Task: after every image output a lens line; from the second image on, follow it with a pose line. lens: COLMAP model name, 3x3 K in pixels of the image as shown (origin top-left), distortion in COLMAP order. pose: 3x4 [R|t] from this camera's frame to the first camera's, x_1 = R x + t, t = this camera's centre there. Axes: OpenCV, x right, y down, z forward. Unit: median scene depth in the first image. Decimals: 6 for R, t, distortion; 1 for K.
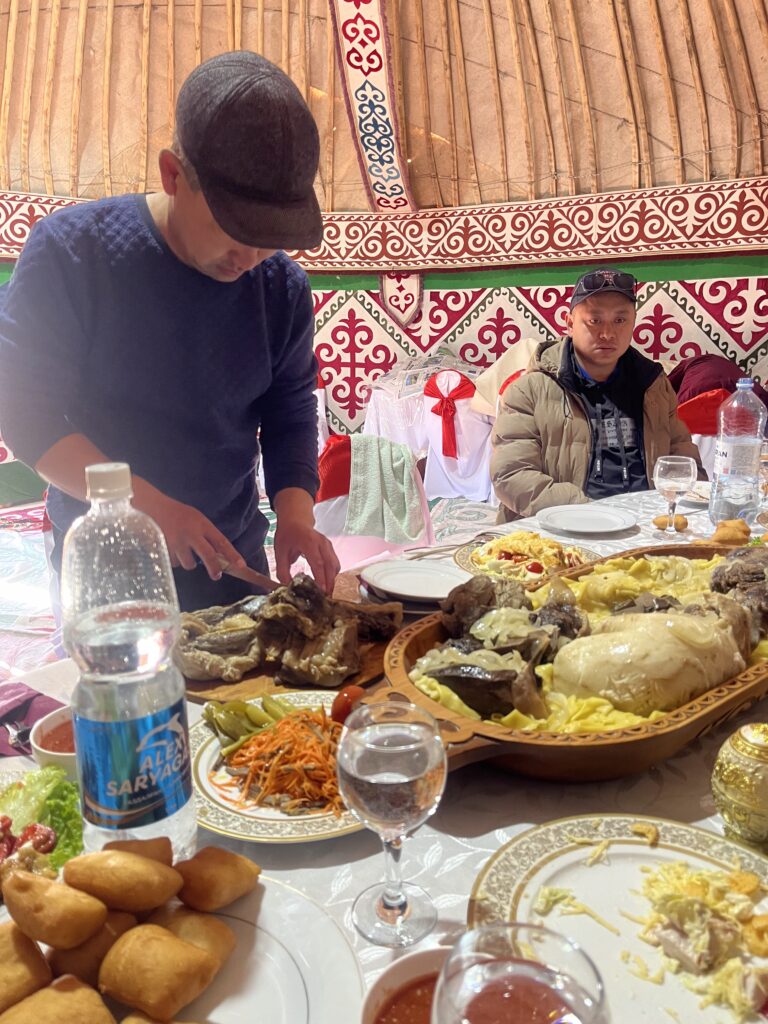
lens RADIAL K [[782.6, 0, 384.0], [0, 782.6, 512.0], [0, 0, 1]] dist [0.084588, -0.145203]
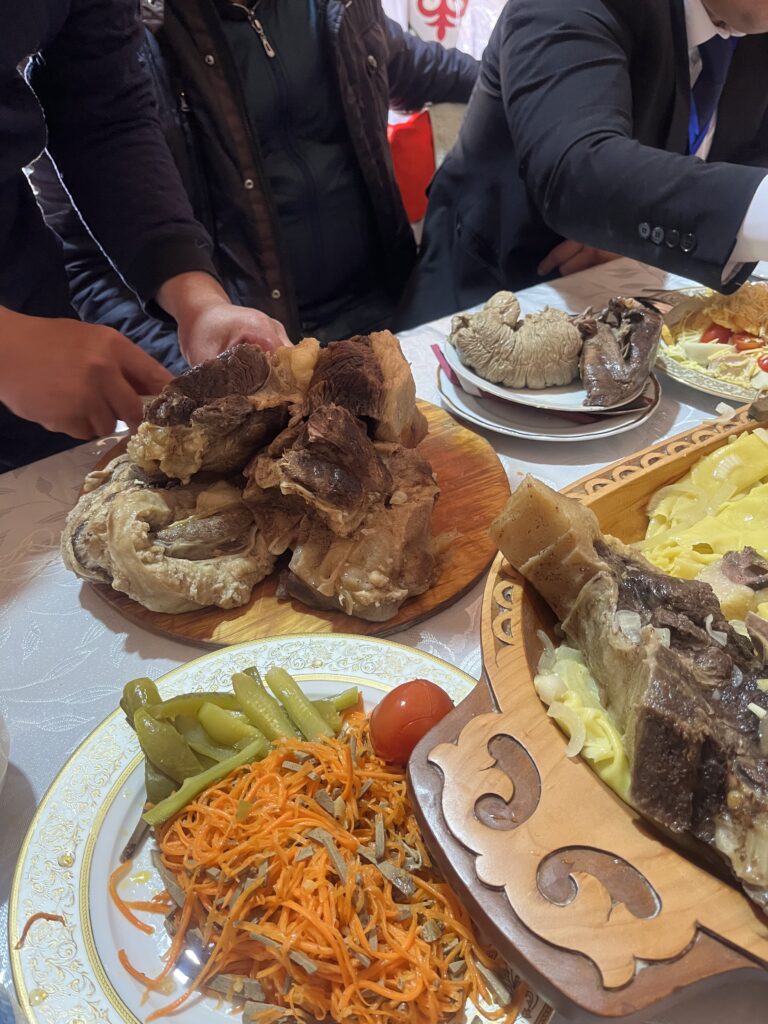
lens RADIAL K [[782.6, 0, 384.0], [0, 782.6, 512.0], [0, 0, 1]] dist [0.084588, -0.145203]
pose [[0.993427, 0.089161, -0.071792, -0.030701], [-0.047331, 0.890968, 0.451592, -0.087790], [0.104229, -0.445225, 0.889332, 0.560038]]
